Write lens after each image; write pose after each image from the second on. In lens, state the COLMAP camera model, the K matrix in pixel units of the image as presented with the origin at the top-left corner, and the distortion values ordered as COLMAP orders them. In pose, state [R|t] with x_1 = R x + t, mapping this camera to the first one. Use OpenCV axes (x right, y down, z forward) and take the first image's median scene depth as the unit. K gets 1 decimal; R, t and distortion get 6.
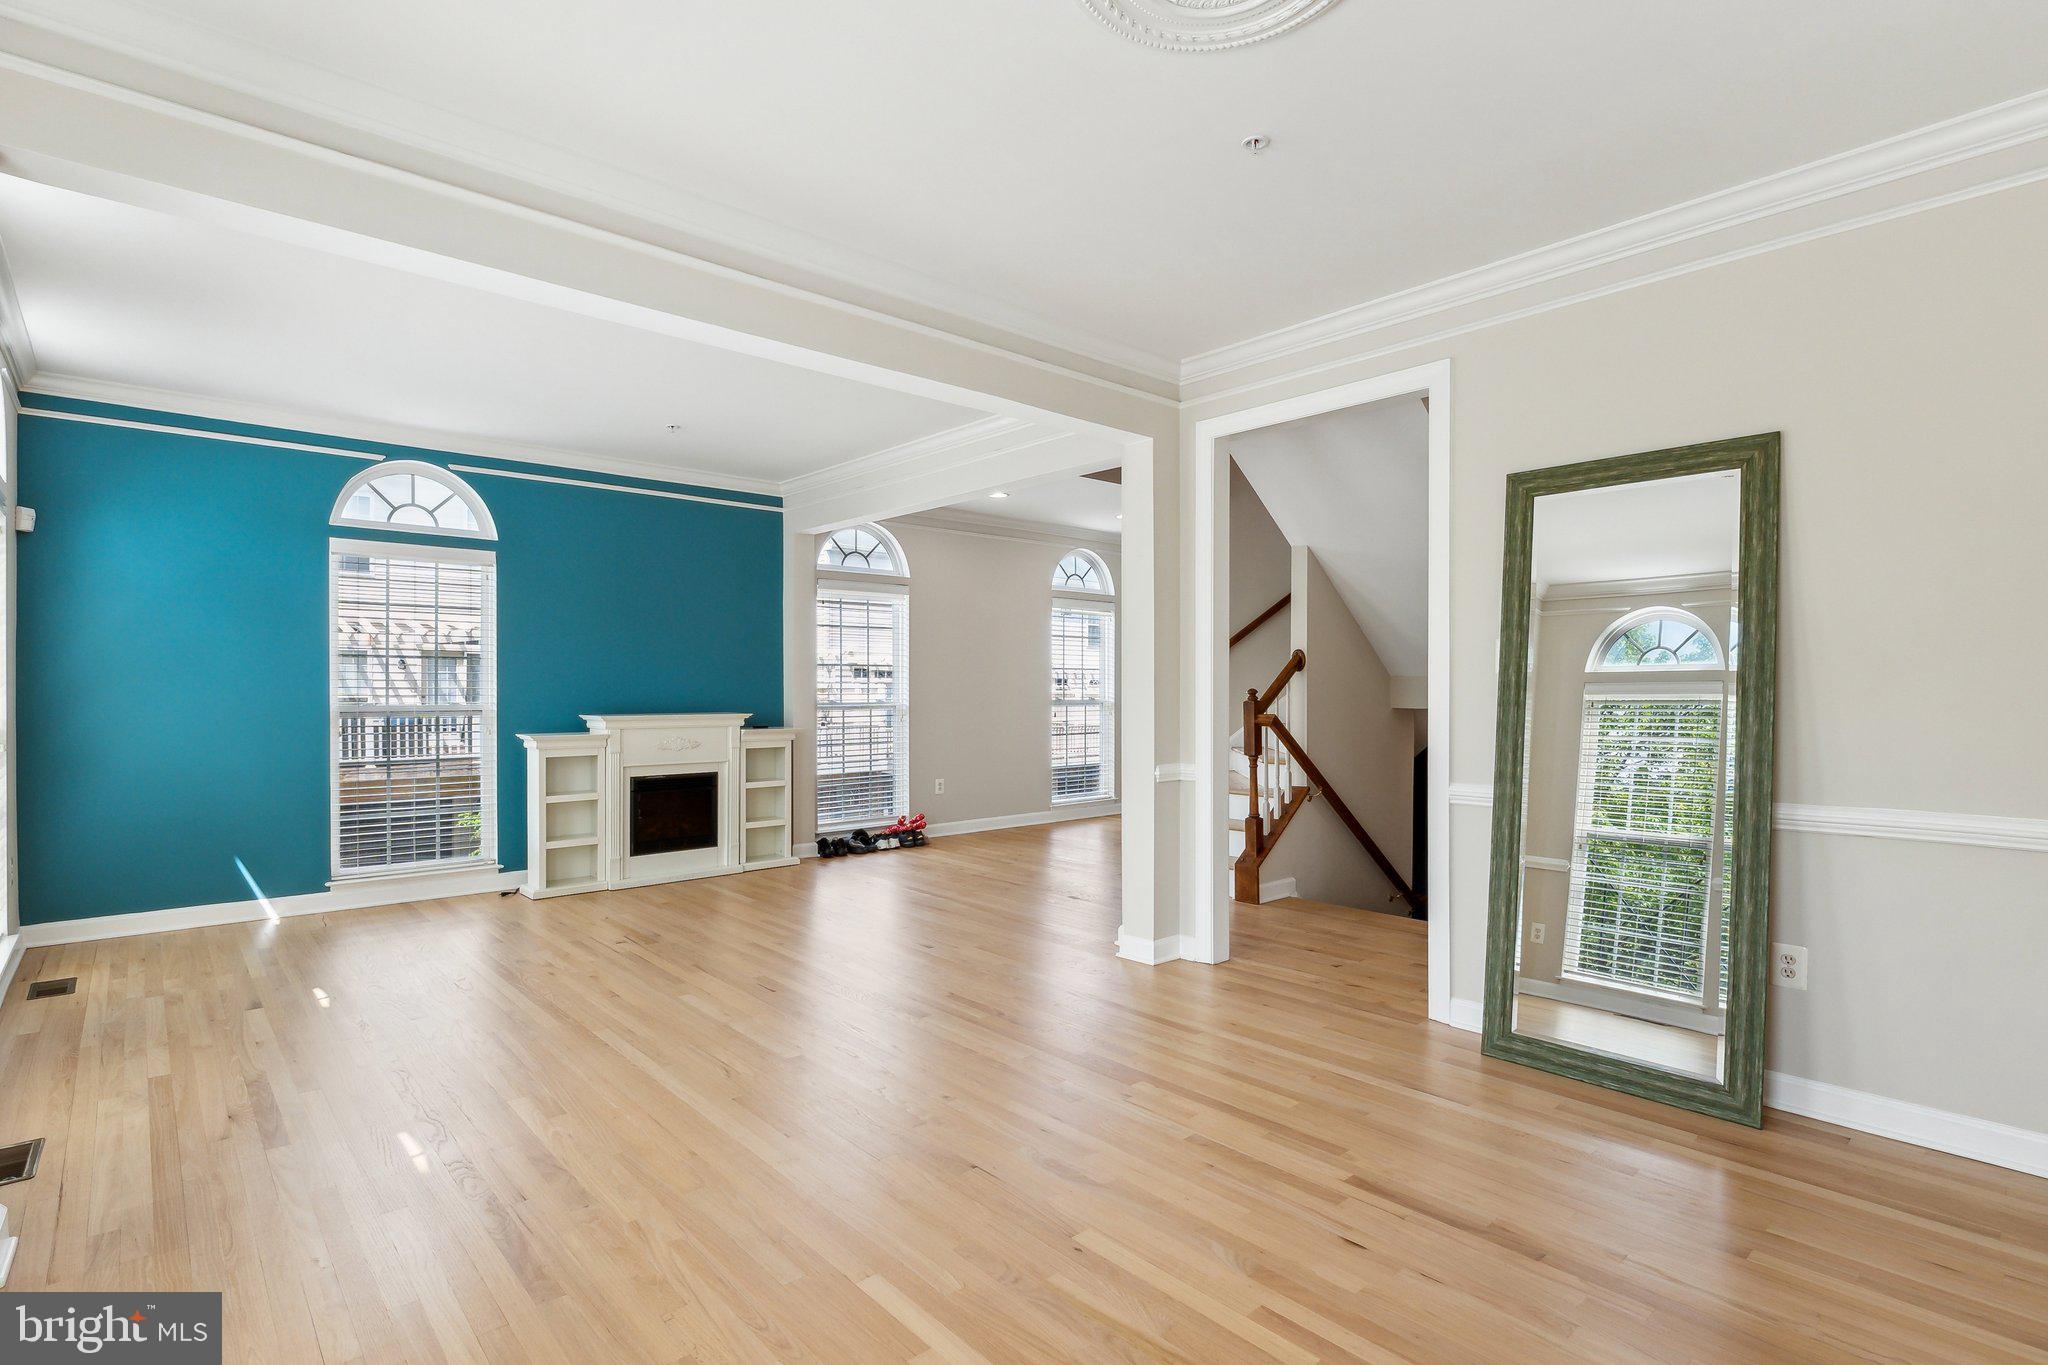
lens RADIAL K [[997.6, 0, 1027.7], [0, 997.6, 702.9], [0, 0, 1]] dist [-0.011051, -0.001285]
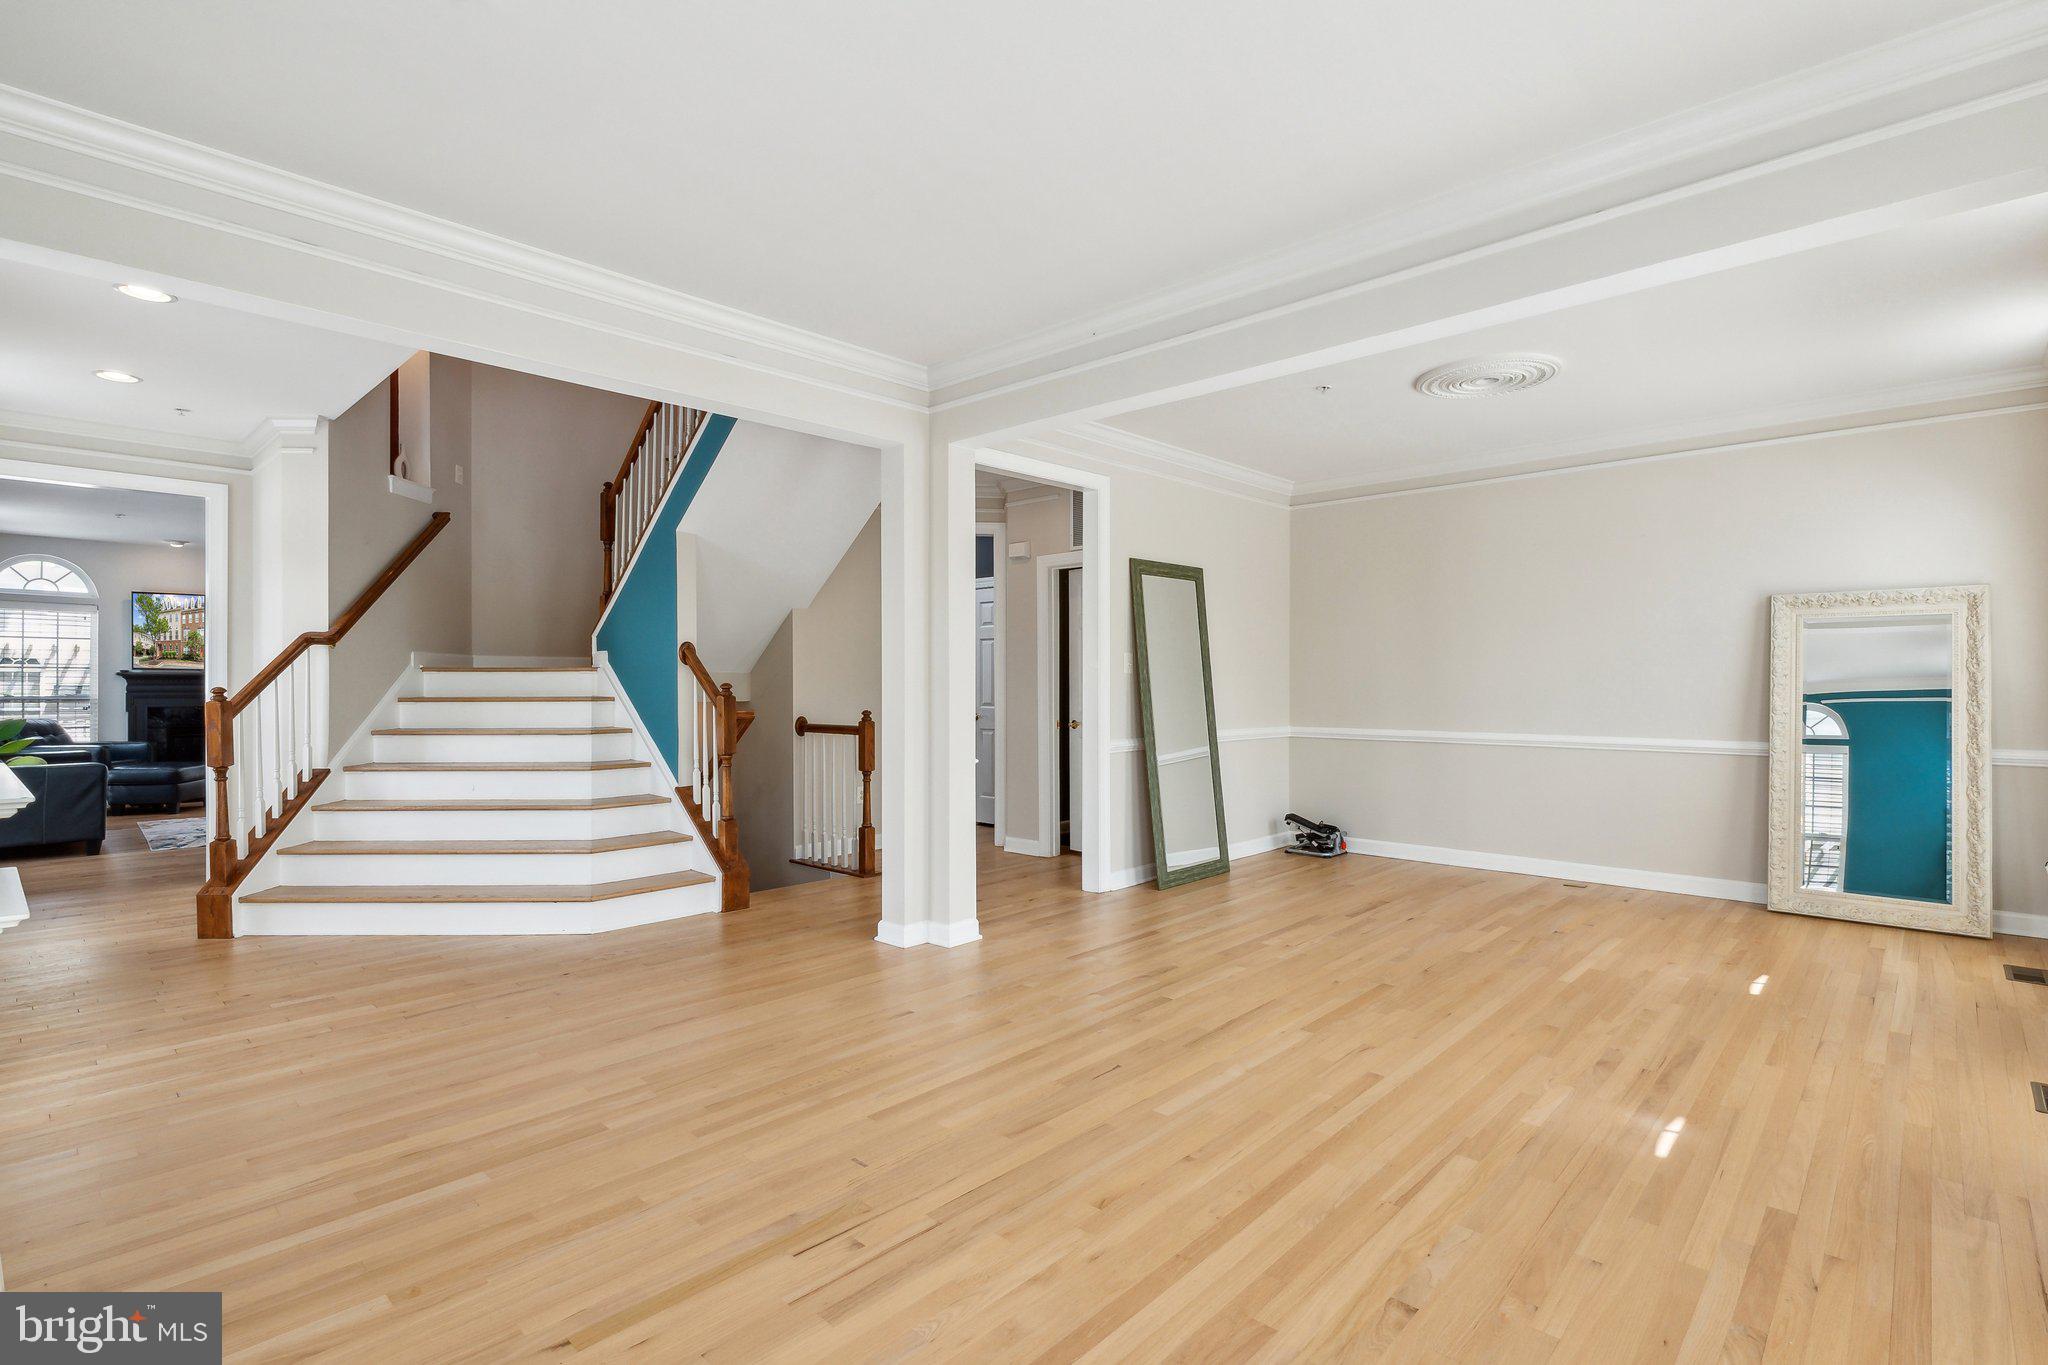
lens RADIAL K [[956.1, 0, 1036.0], [0, 956.1, 687.6], [0, 0, 1]] dist [-0.011934, 0.000064]
pose [[-0.079031, -0.006259, 0.996852, -1.303905], [0.018766, 0.999794, 0.007765, -0.023616], [-0.996695, 0.019320, -0.078898, 1.455070]]
